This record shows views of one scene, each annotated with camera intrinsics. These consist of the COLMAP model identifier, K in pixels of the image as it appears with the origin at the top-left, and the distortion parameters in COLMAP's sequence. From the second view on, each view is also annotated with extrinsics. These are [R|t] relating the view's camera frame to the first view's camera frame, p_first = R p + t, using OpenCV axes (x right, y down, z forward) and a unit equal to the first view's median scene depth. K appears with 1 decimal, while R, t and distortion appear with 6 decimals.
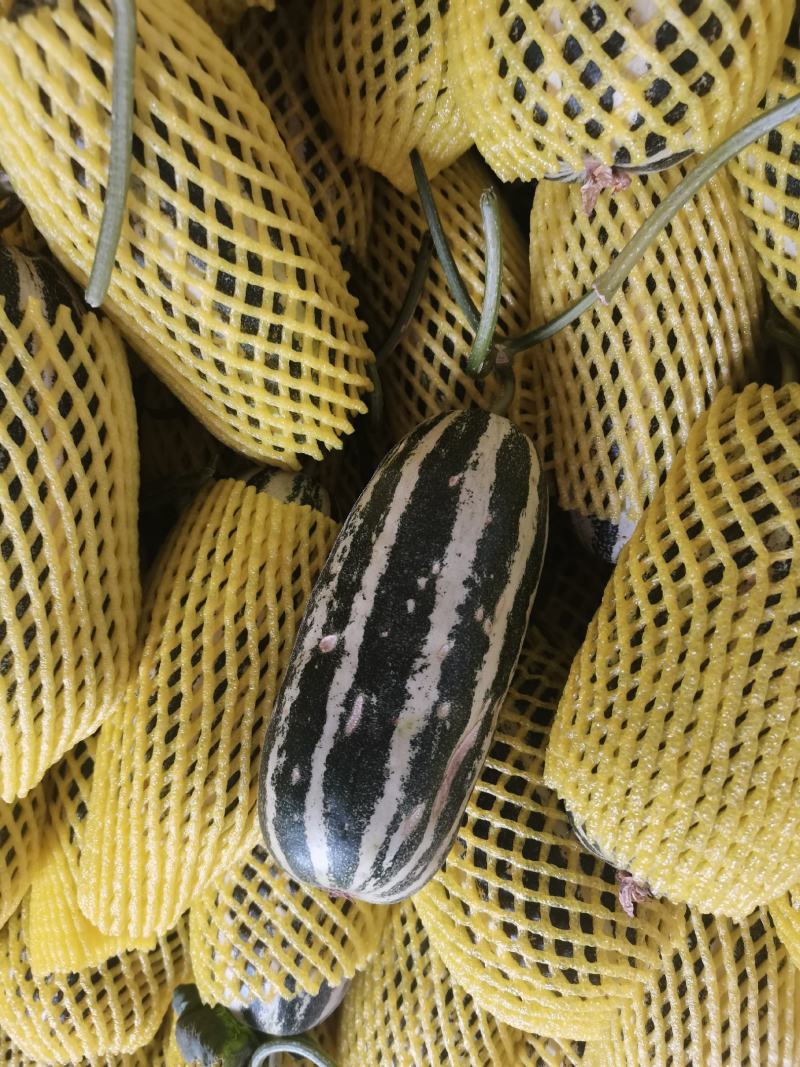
lens RADIAL K [[835.7, 0, 400.0], [0, 835.7, 533.5], [0, 0, 1]] dist [0.006208, -0.004949]
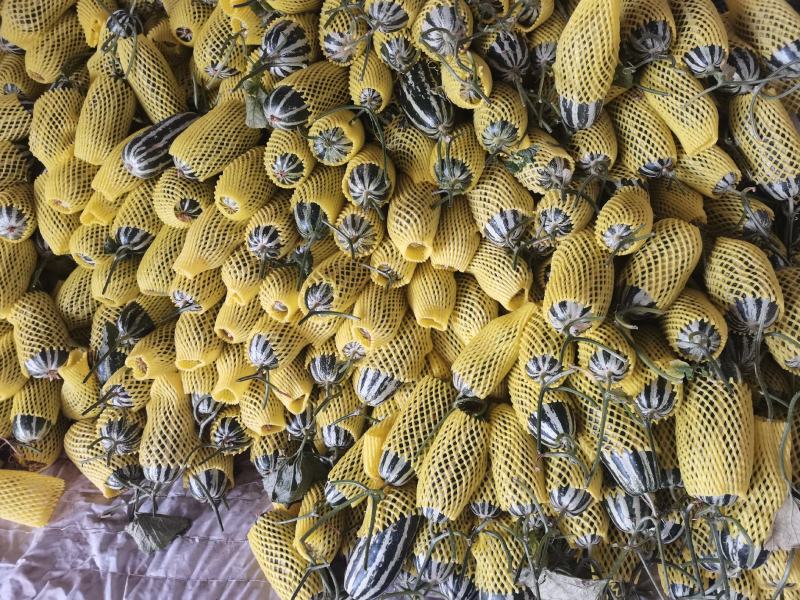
lens RADIAL K [[610.9, 0, 400.0], [0, 610.9, 300.0], [0, 0, 1]] dist [0.042405, 0.006416]
pose [[0.960479, 0.090873, -0.263101, 2.724531], [-0.198828, 0.885472, -0.420009, 2.497243], [0.194801, 0.455721, 0.868545, -1.743147]]
